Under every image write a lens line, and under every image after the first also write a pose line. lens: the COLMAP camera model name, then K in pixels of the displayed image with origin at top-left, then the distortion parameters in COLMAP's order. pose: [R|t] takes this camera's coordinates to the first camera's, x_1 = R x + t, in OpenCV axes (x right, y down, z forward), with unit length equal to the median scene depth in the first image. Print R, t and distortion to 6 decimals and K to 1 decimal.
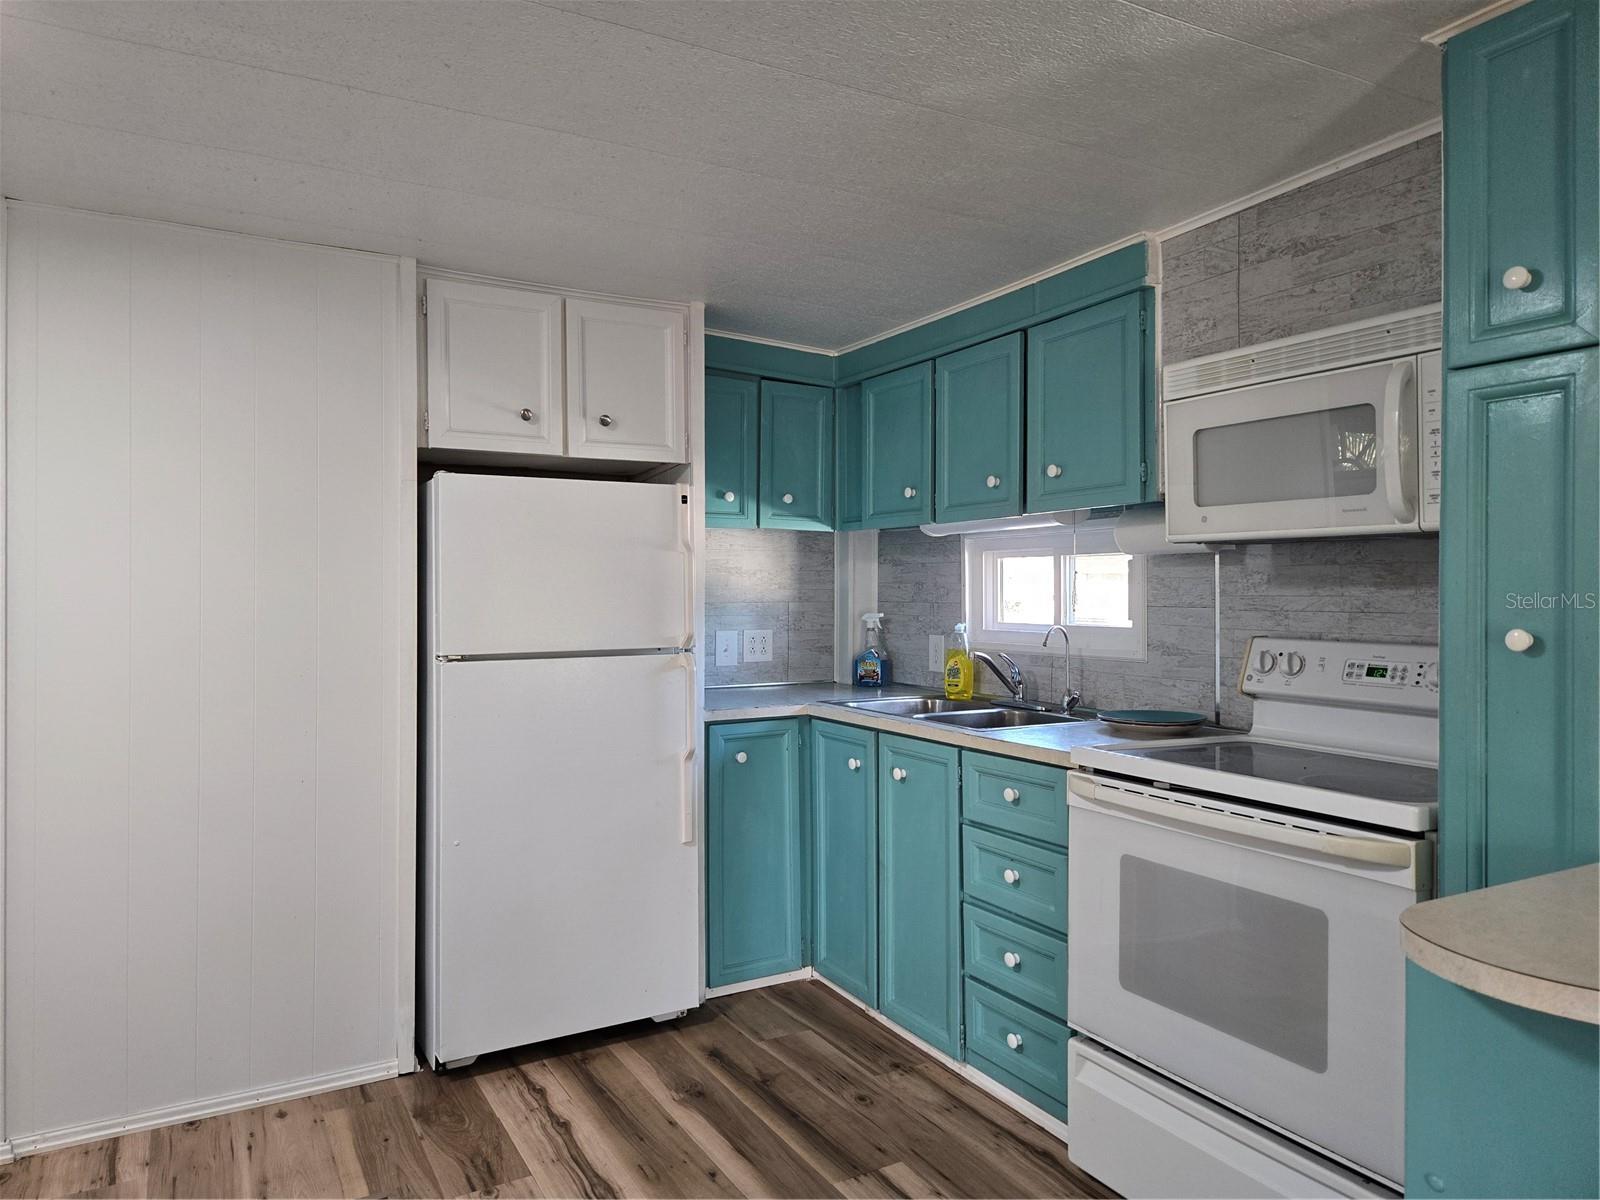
lens RADIAL K [[1078.3, 0, 793.5], [0, 1078.3, 589.3], [0, 0, 1]] dist [0.058551, -0.044738]
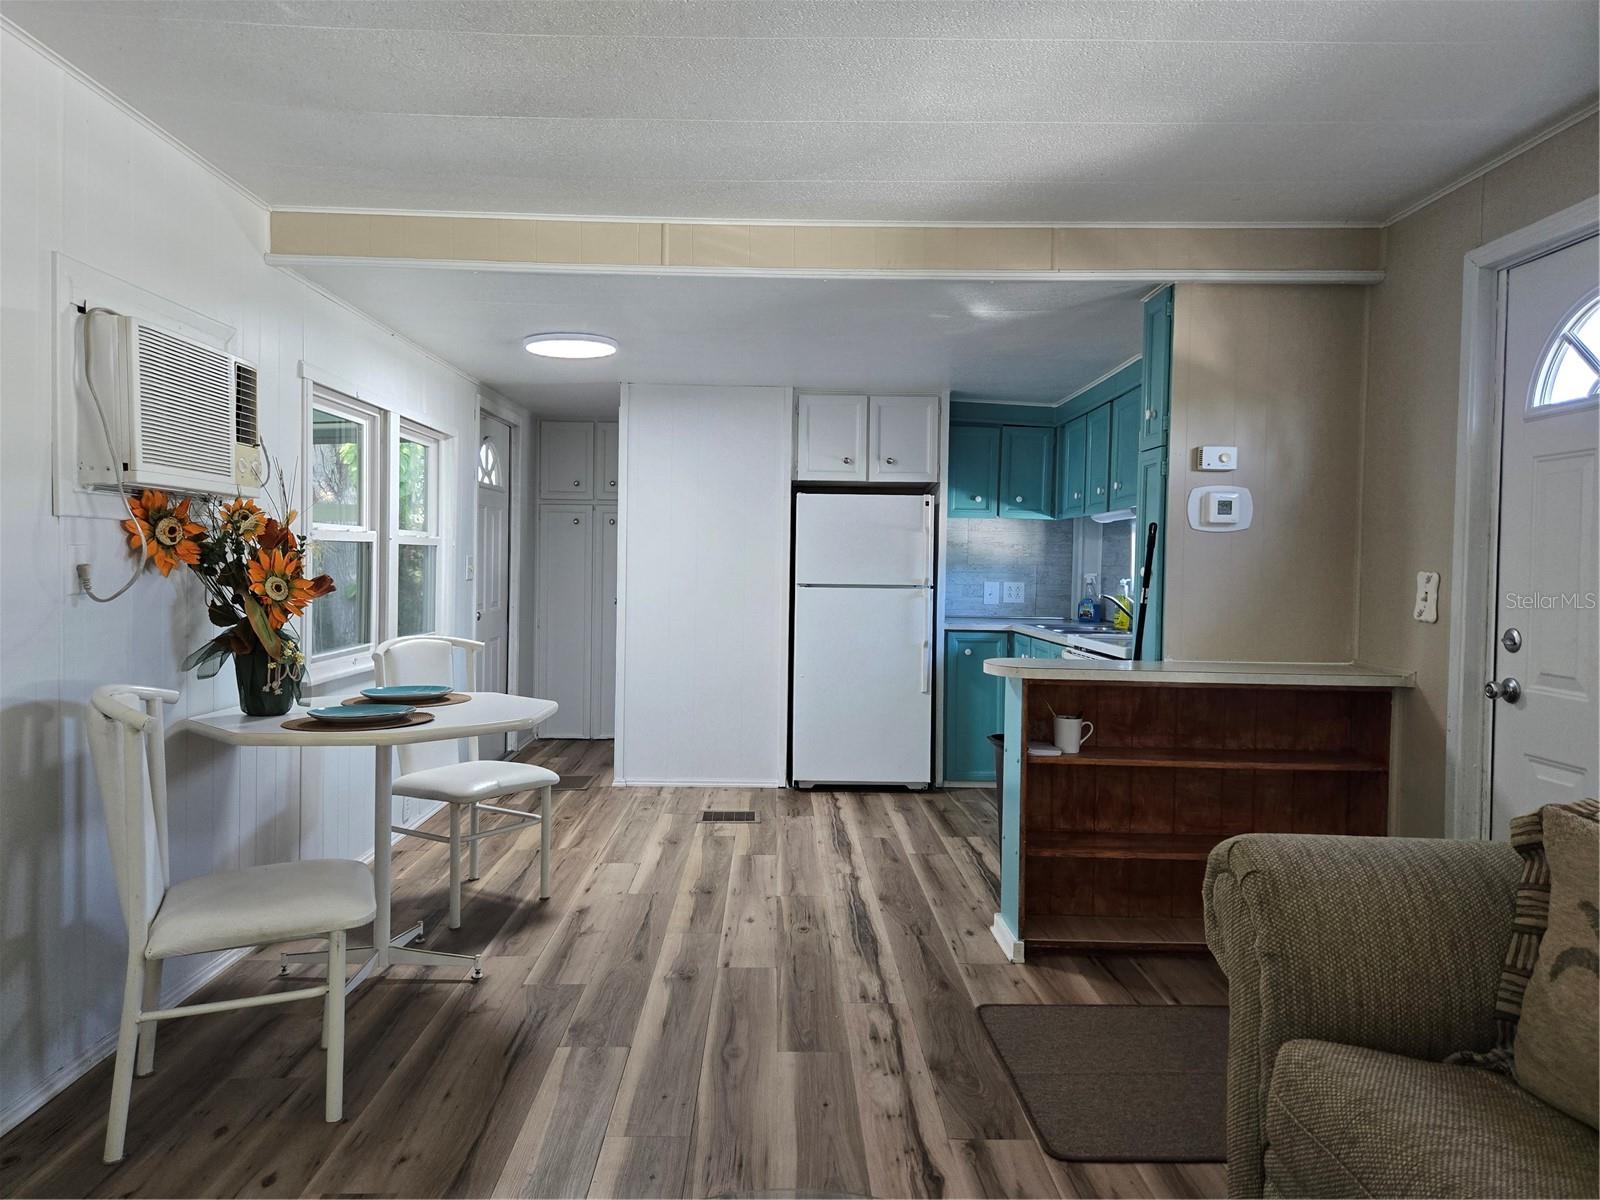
lens RADIAL K [[1078.3, 0, 790.2], [0, 1078.3, 593.7], [0, 0, 1]] dist [0.058551, -0.044738]
pose [[0.872343, 0.031915, -0.487851, 0.628758], [-0.020191, 0.999367, 0.029275, 0.020961], [0.488477, -0.015688, 0.872436, -0.744141]]
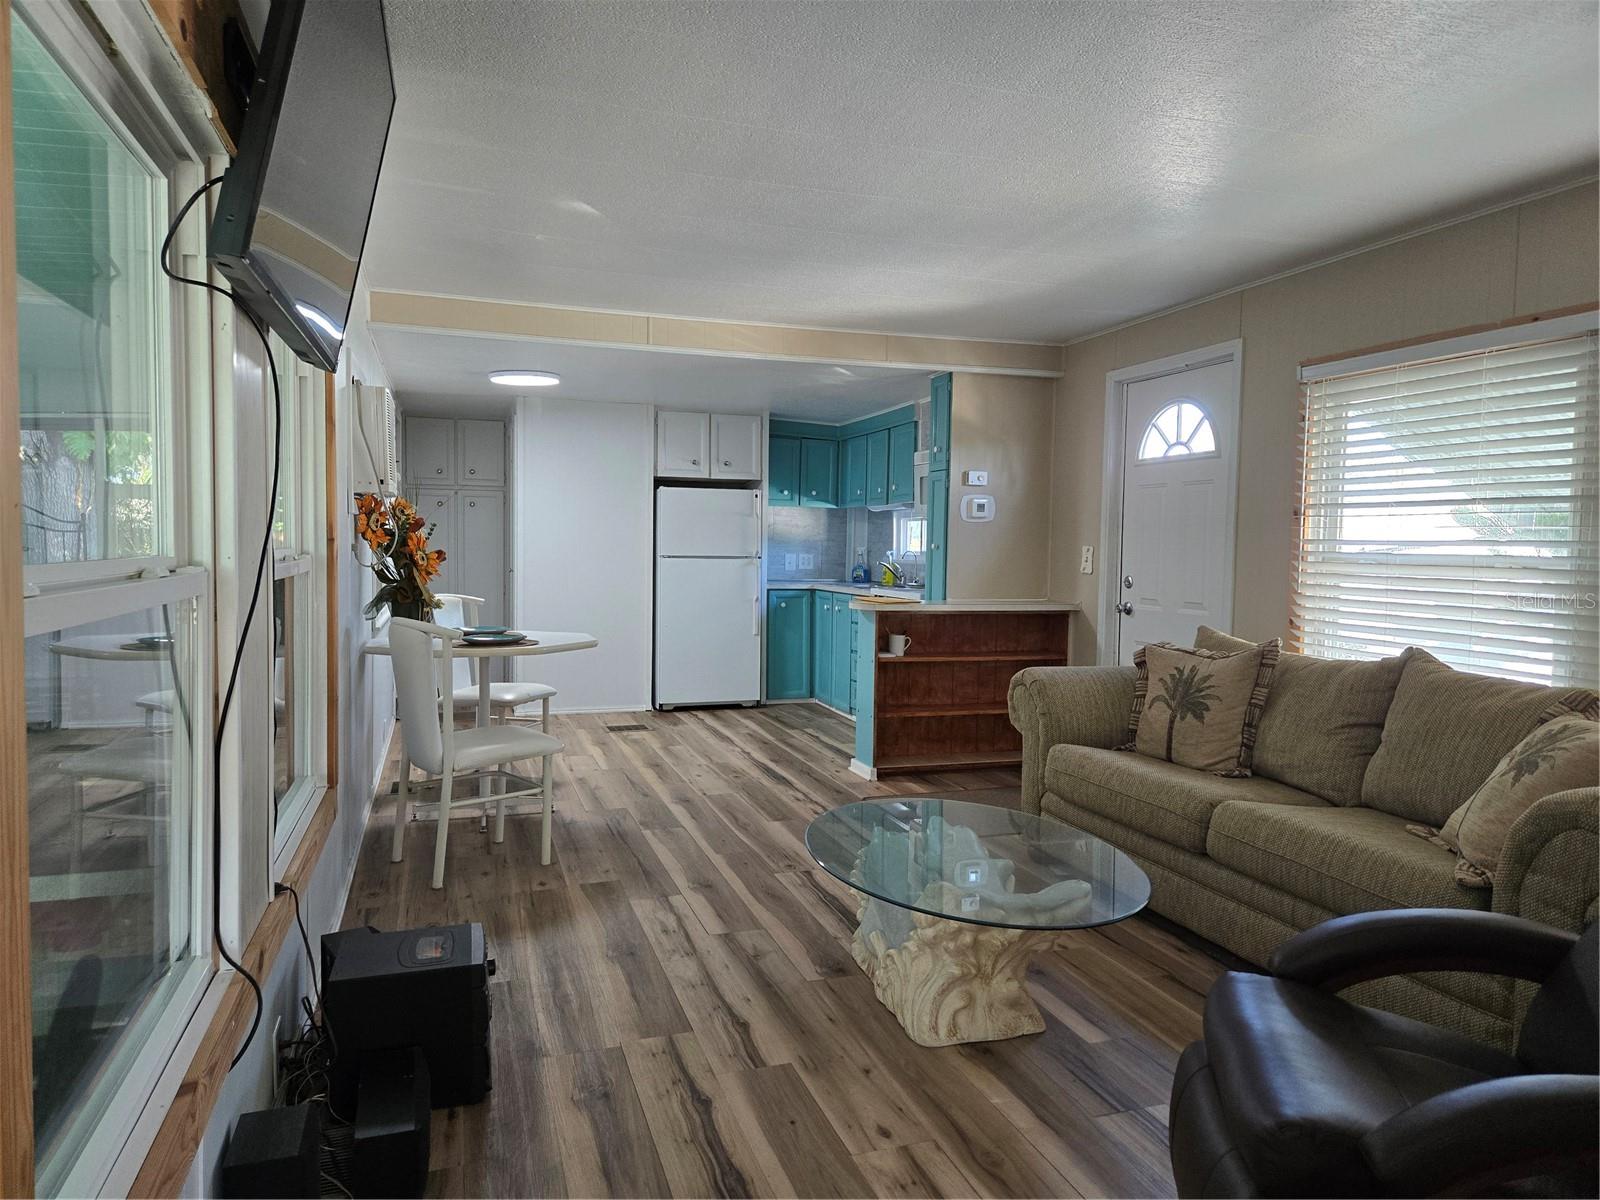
lens RADIAL K [[1078.3, 0, 807.9], [0, 1078.3, 603.9], [0, 0, 1]] dist [0.058551, -0.044738]
pose [[0.980029, 0.029920, -0.196589, 0.542297], [-0.019103, 0.998209, 0.056690, 0.022111], [0.197933, -0.051803, 0.978846, -1.499116]]
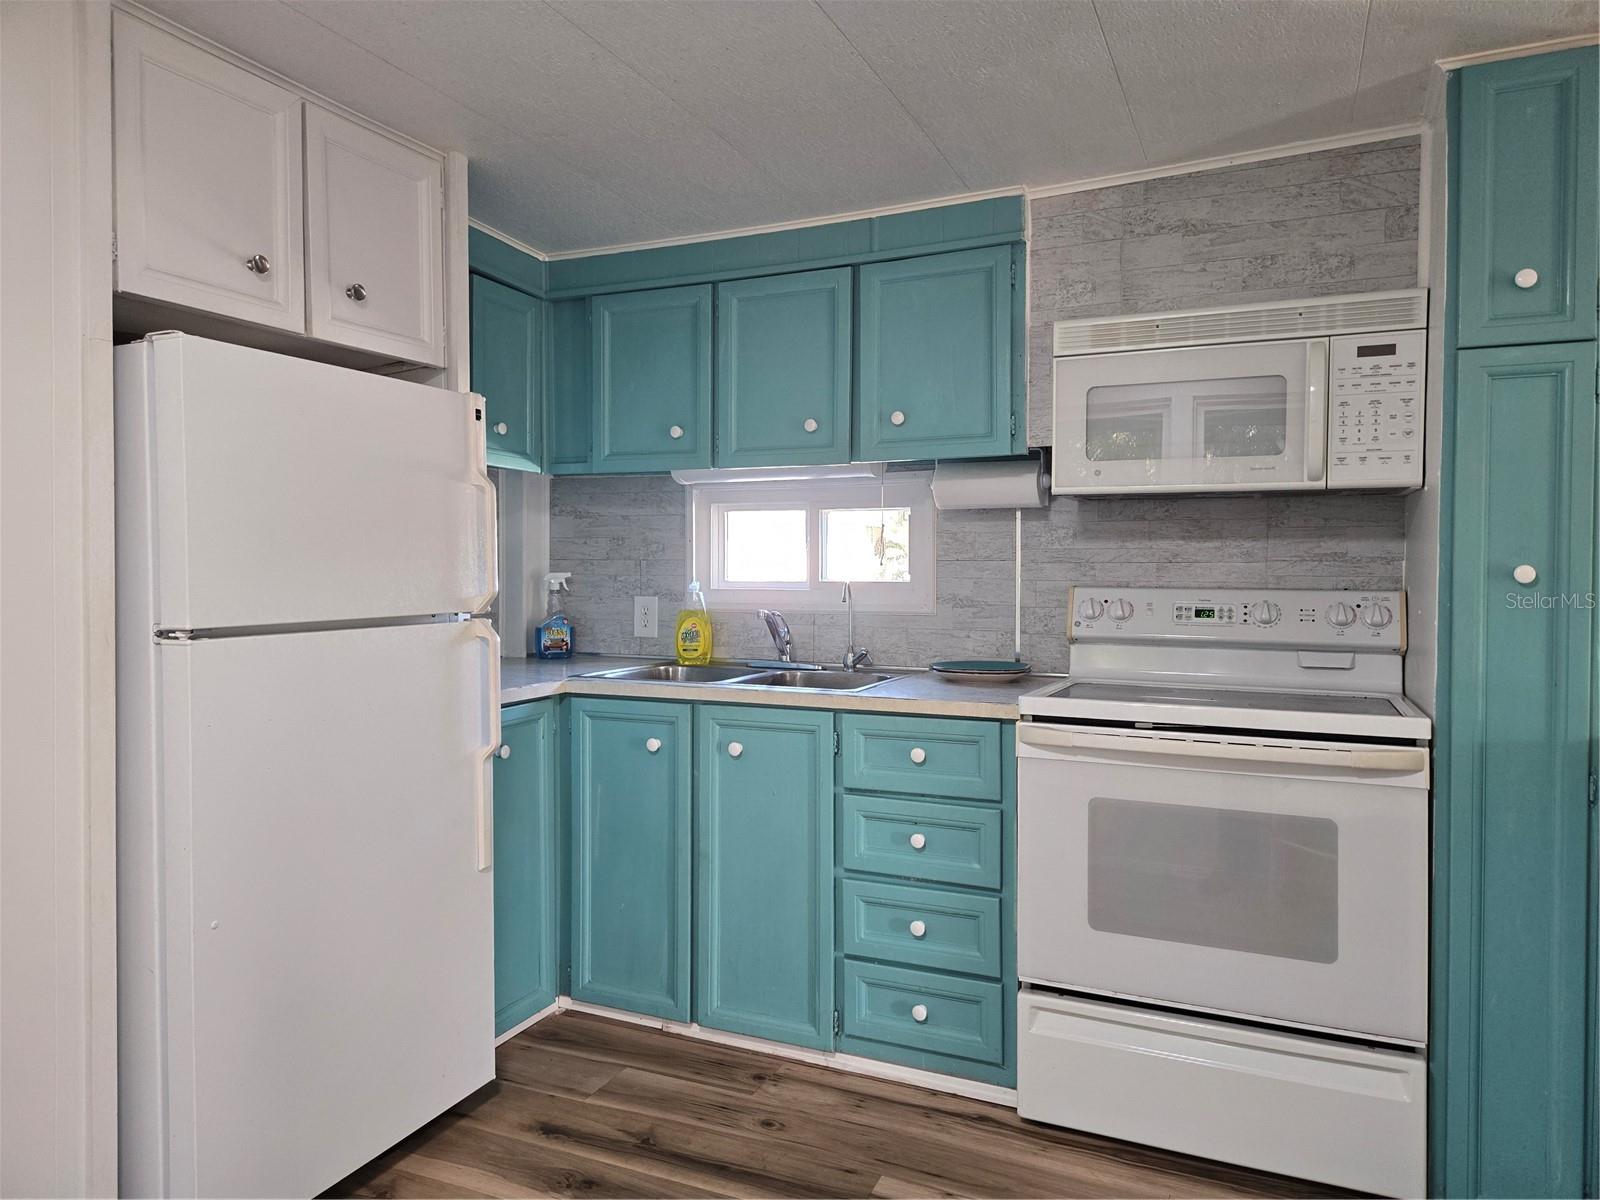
lens RADIAL K [[1078.3, 0, 802.6], [0, 1078.3, 584.5], [0, 0, 1]] dist [0.058551, -0.044738]
pose [[0.799581, -0.007245, 0.600514, -0.403111], [-0.004343, 0.999831, 0.017846, 0.021873], [-0.600542, -0.016877, 0.799415, 0.277766]]
